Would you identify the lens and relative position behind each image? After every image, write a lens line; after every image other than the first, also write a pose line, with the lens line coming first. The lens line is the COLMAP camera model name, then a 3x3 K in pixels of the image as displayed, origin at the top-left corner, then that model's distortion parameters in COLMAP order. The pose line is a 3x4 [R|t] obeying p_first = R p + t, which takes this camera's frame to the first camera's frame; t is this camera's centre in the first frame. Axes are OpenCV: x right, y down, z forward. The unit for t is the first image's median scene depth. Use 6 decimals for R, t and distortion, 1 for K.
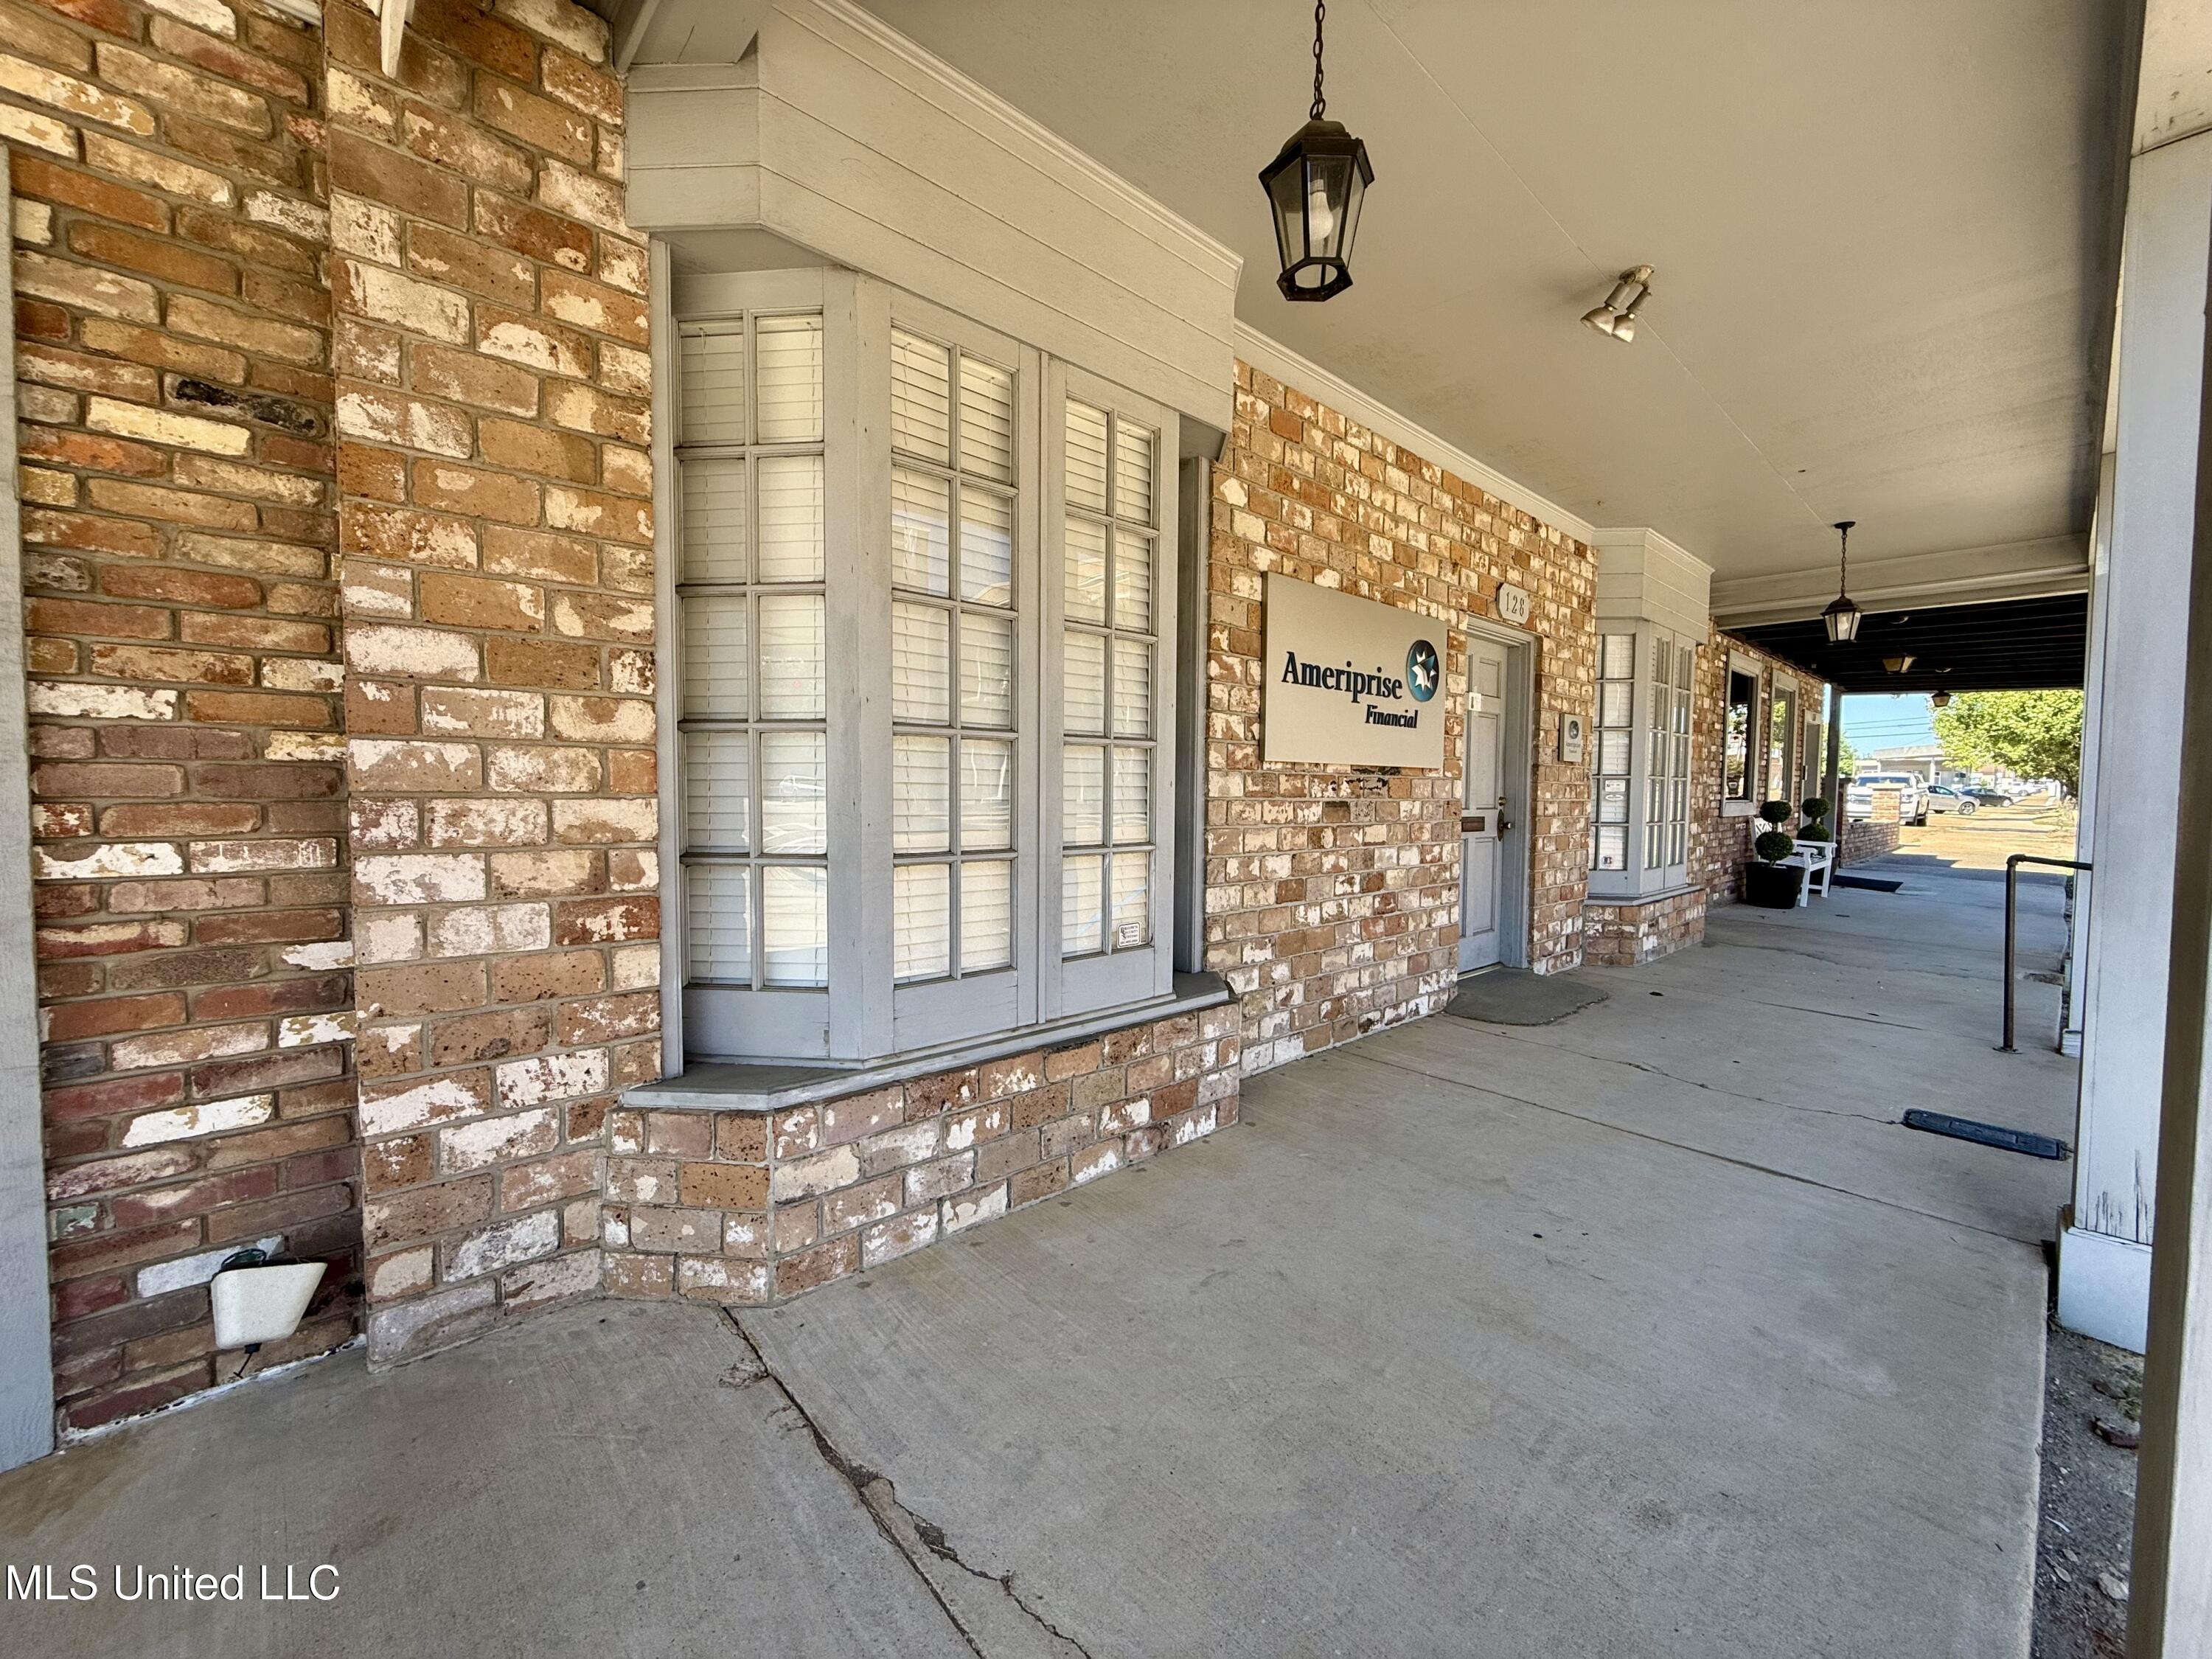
lens RADIAL K [[884.5, 0, 1105.5], [0, 884.5, 817.3], [0, 0, 1]] dist [0.003694, 0.000446]
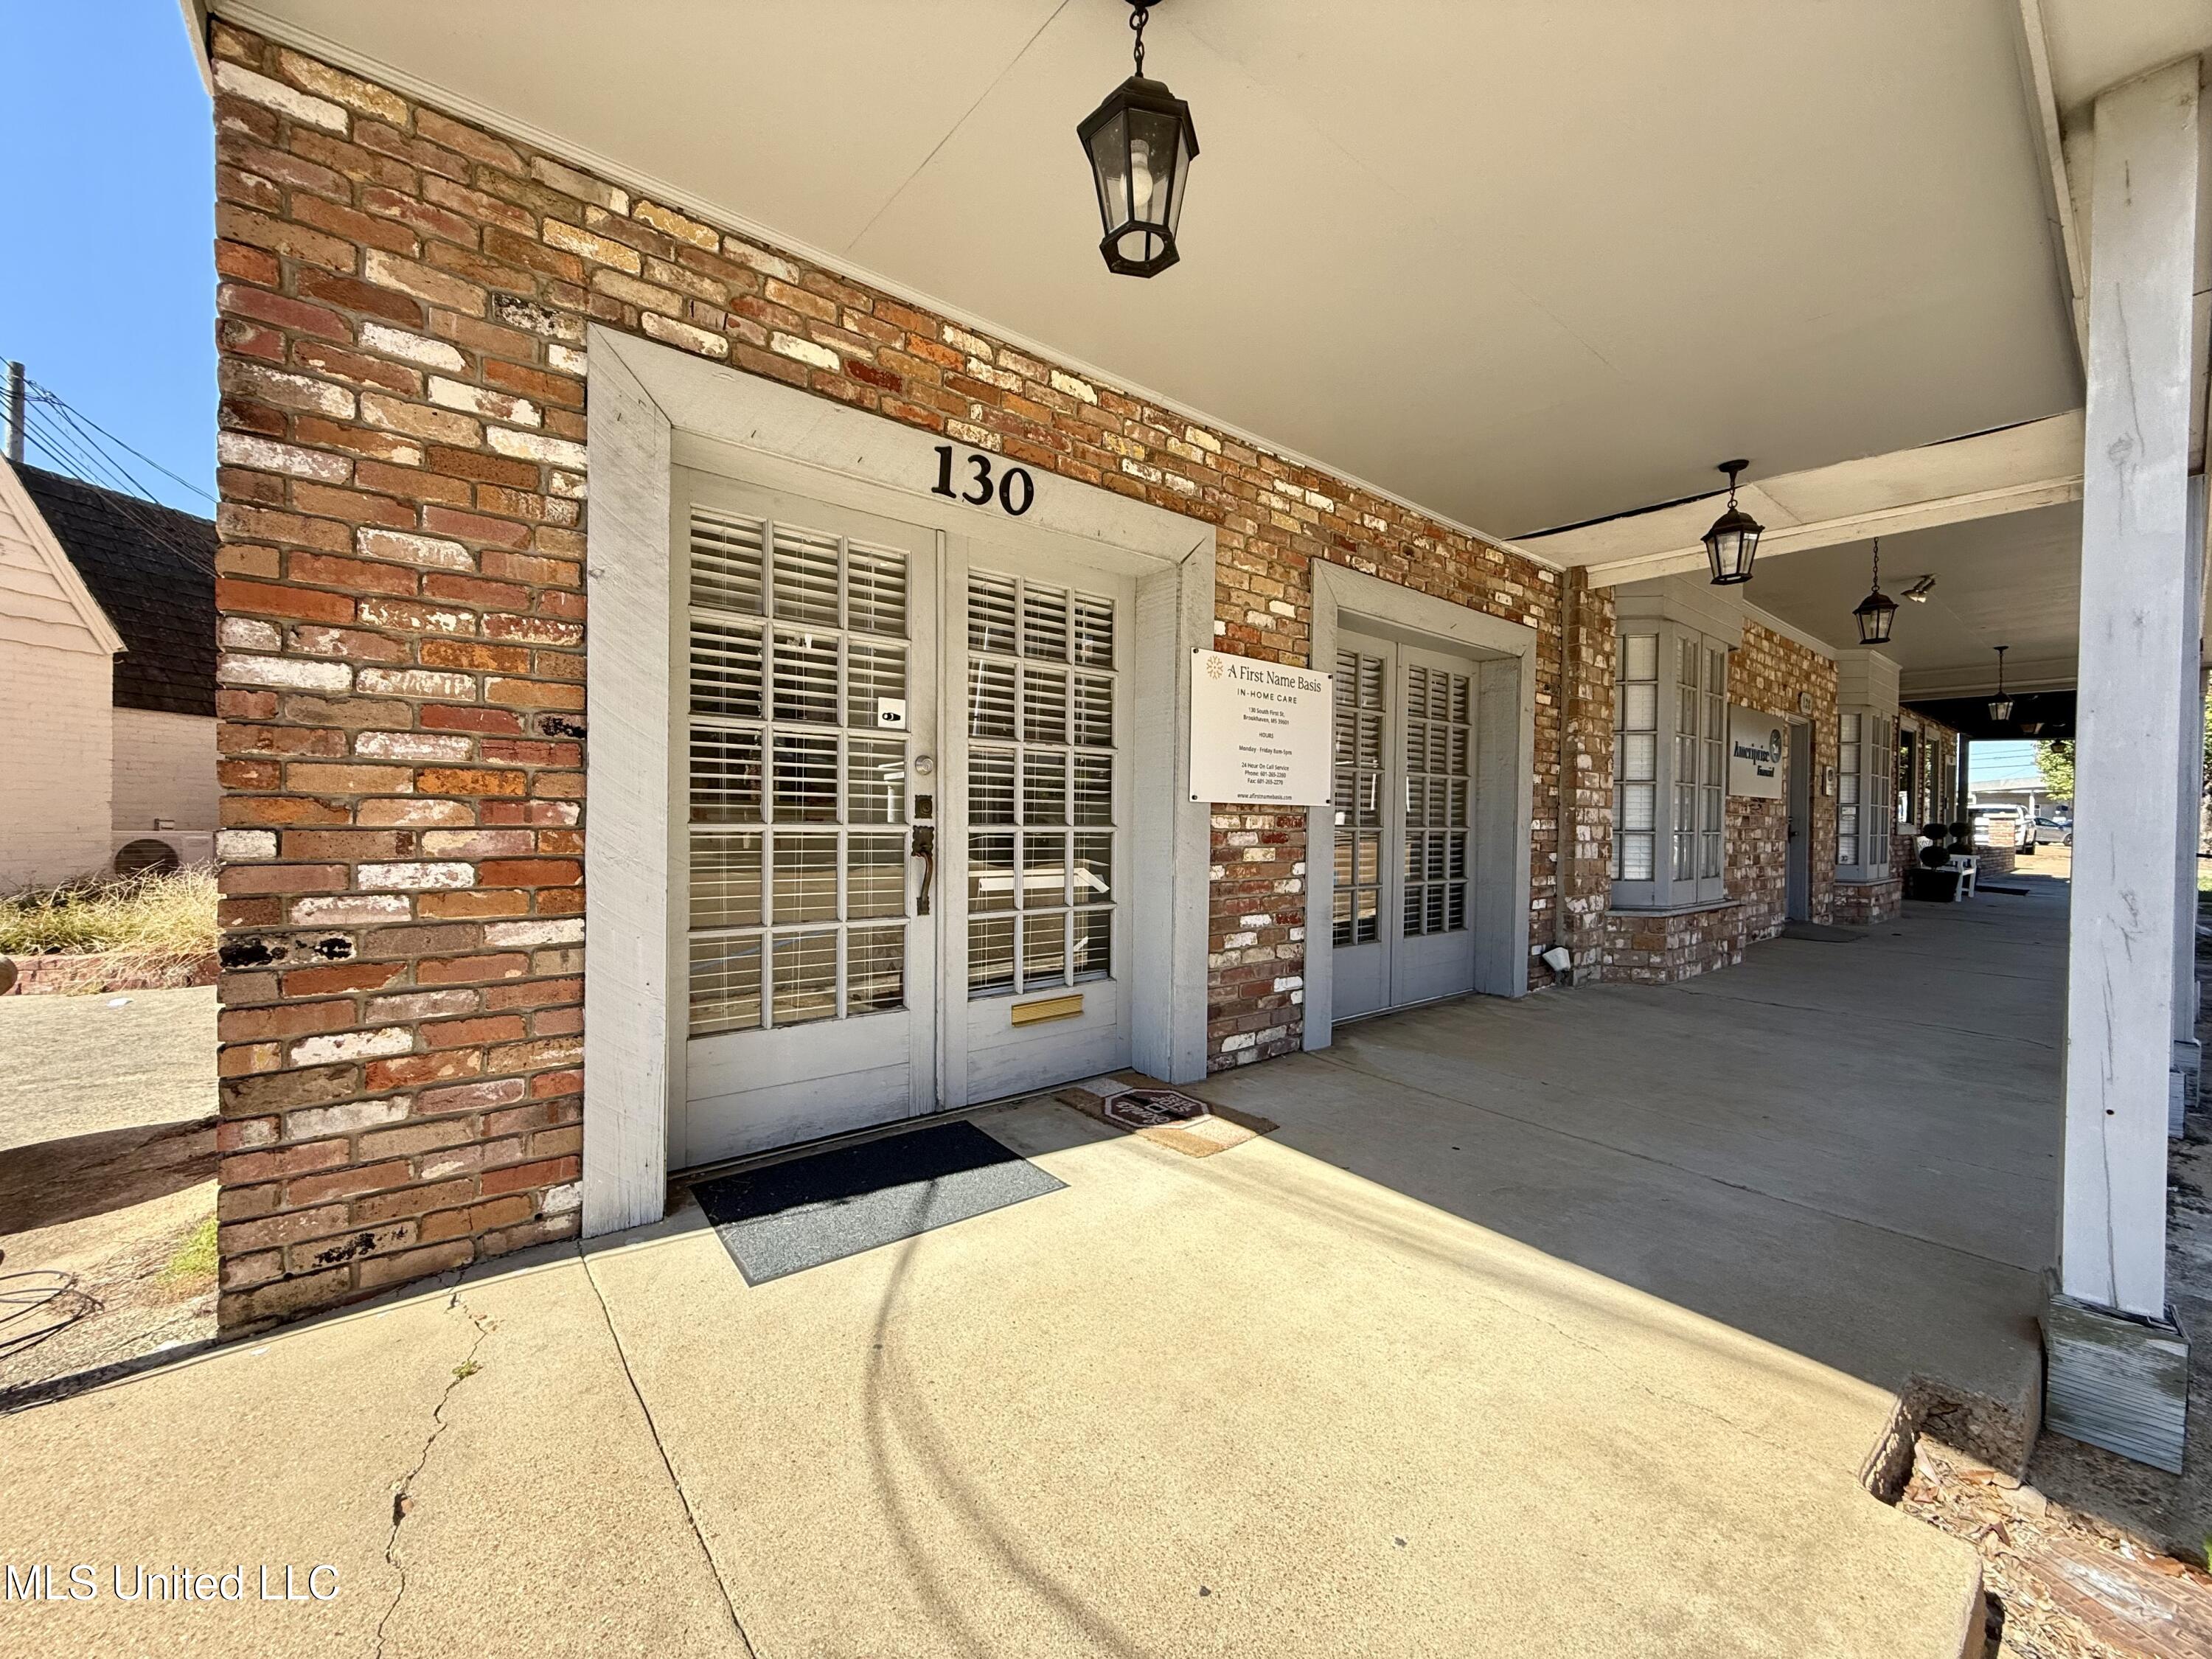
lens RADIAL K [[884.5, 0, 1104.6], [0, 884.5, 813.4], [0, 0, 1]] dist [0.003694, 0.000446]
pose [[0.998462, 0.003844, -0.055305, -0.693802], [-0.005949, 0.999262, -0.037949, 0.039191], [0.055119, 0.038219, 0.997748, -0.677245]]
